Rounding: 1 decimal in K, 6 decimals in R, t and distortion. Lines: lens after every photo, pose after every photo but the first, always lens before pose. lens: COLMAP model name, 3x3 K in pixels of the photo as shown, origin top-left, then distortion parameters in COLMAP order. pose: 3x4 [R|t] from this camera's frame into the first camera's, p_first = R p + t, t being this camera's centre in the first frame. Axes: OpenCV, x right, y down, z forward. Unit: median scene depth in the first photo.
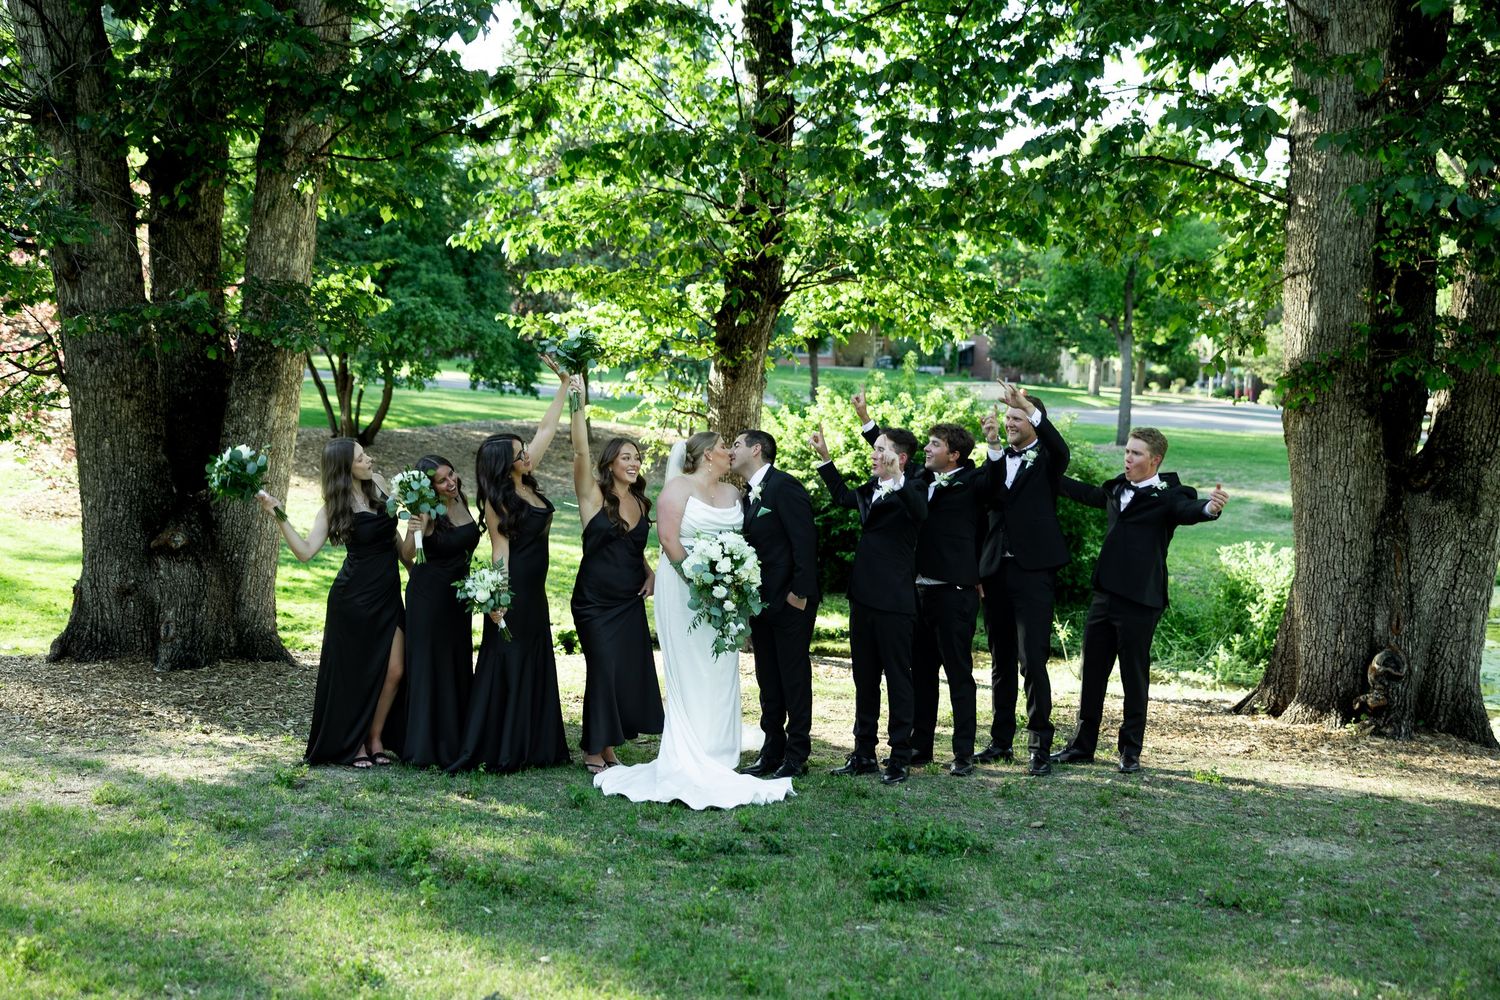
lens RADIAL K [[1478.1, 0, 733.7], [0, 1478.1, 522.6], [0, 0, 1]] dist [-0.108277, 0.000000]
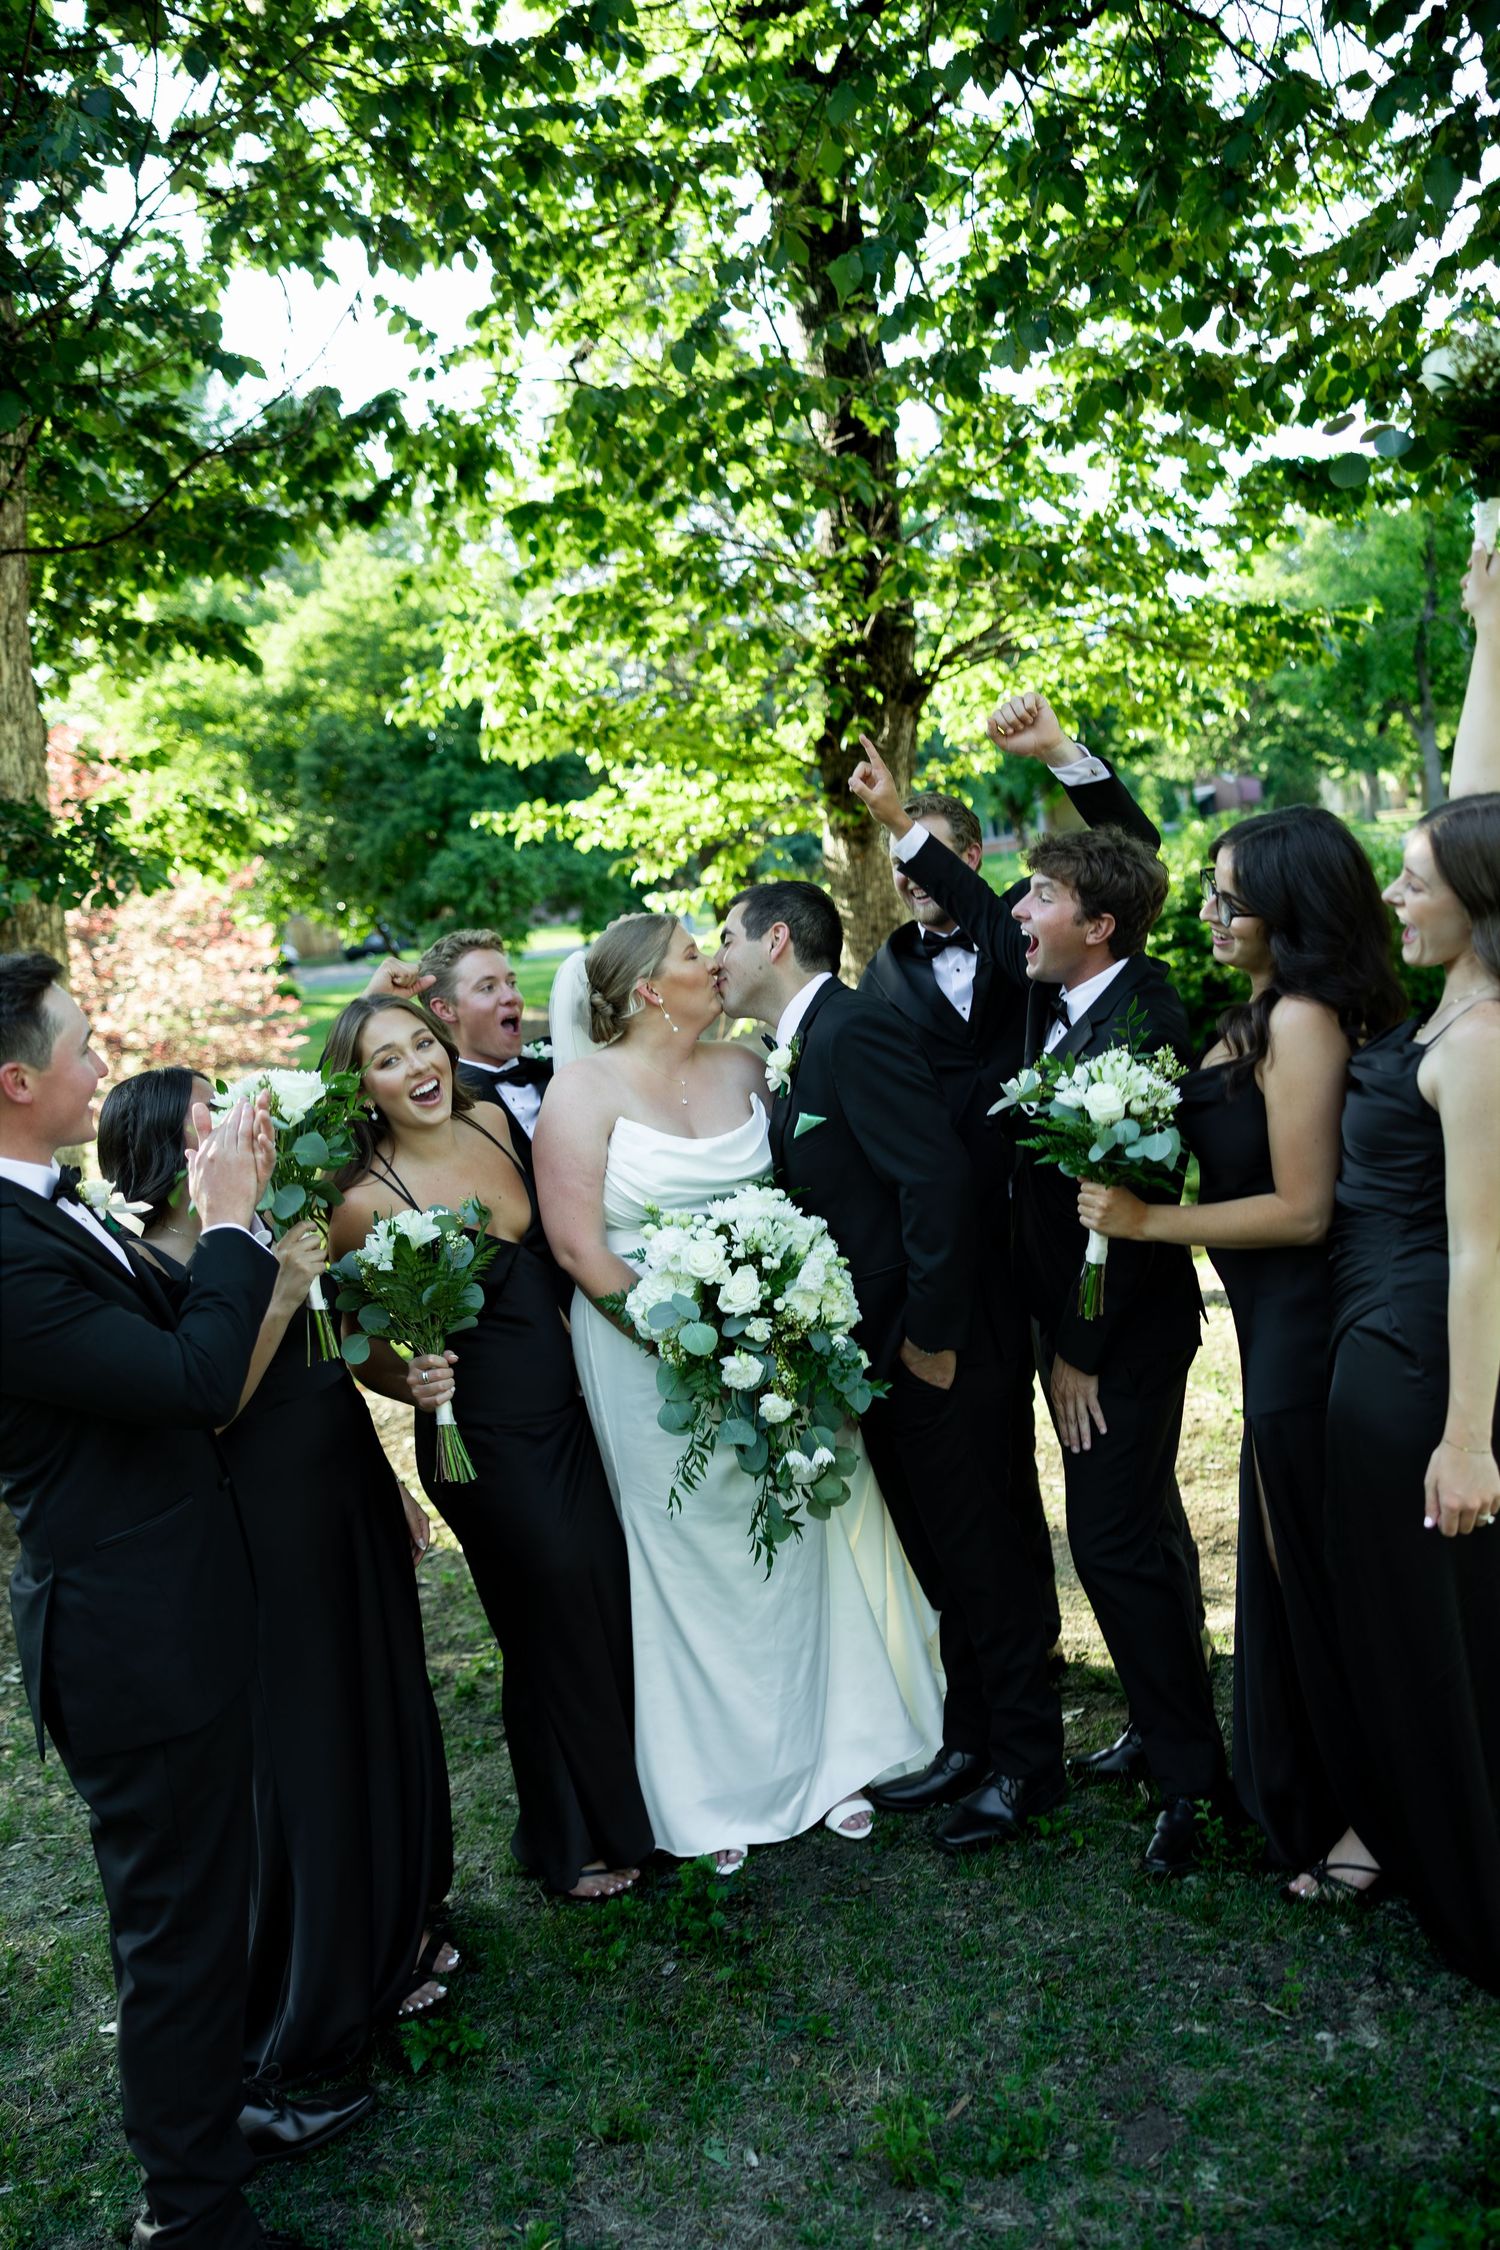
lens RADIAL K [[1712.5, 0, 751.4], [0, 1712.5, 1170.9], [0, 0, 1]] dist [0.005185, -0.018440]
pose [[0.977269, -0.166171, -0.131653, 0.051957], [0.173432, 0.983786, 0.045670, -0.015767], [0.121929, -0.067465, 0.990243, 0.612689]]
